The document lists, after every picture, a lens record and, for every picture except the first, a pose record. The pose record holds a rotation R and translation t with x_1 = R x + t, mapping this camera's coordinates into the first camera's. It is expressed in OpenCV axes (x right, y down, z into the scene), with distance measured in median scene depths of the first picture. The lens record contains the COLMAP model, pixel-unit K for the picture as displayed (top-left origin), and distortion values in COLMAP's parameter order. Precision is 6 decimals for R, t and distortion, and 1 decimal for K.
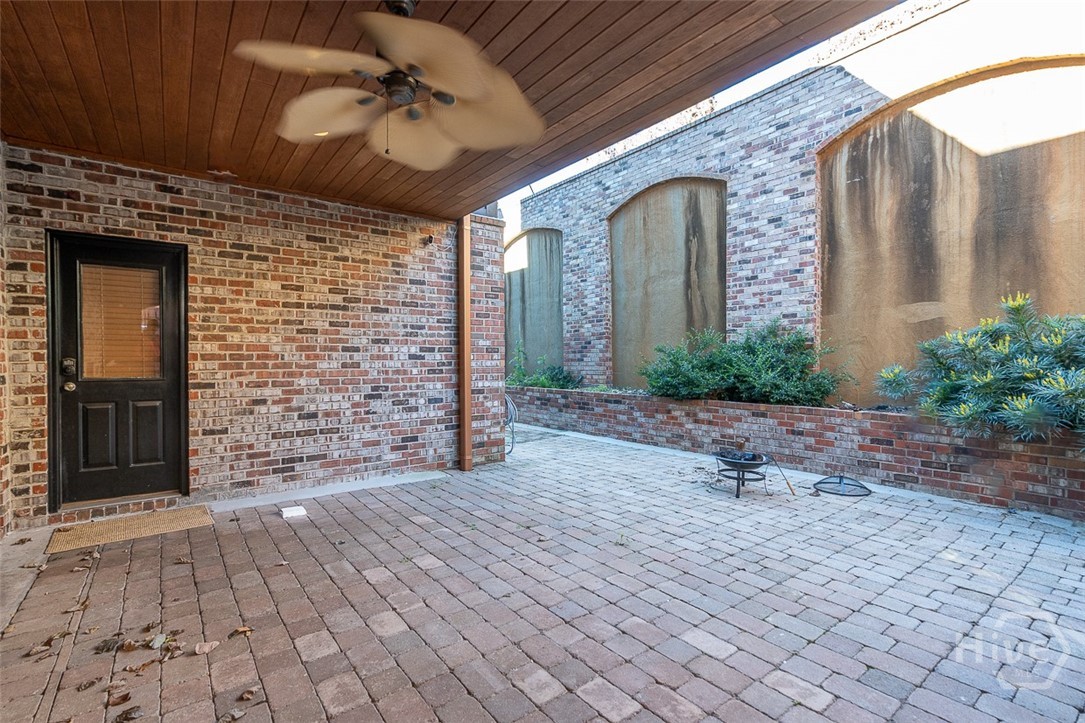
lens RADIAL K [[493.6, 0, 536.9], [0, 493.6, 364.6], [0, 0, 1]] dist [0.002017, -0.000418]
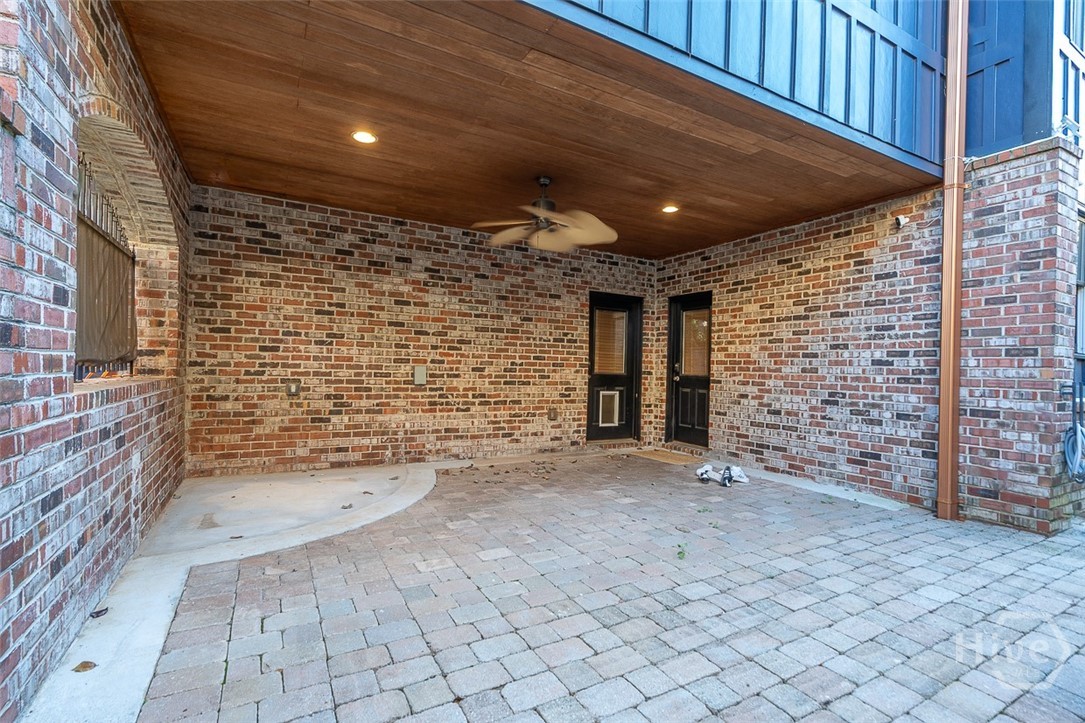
lens RADIAL K [[493.6, 0, 537.2], [0, 493.6, 363.3], [0, 0, 1]] dist [0.002017, -0.000418]
pose [[-0.138143, -0.008412, -0.990377, 0.780305], [-0.031713, 0.999489, -0.004065, 0.009342], [0.989904, 0.030846, -0.138340, 0.585388]]
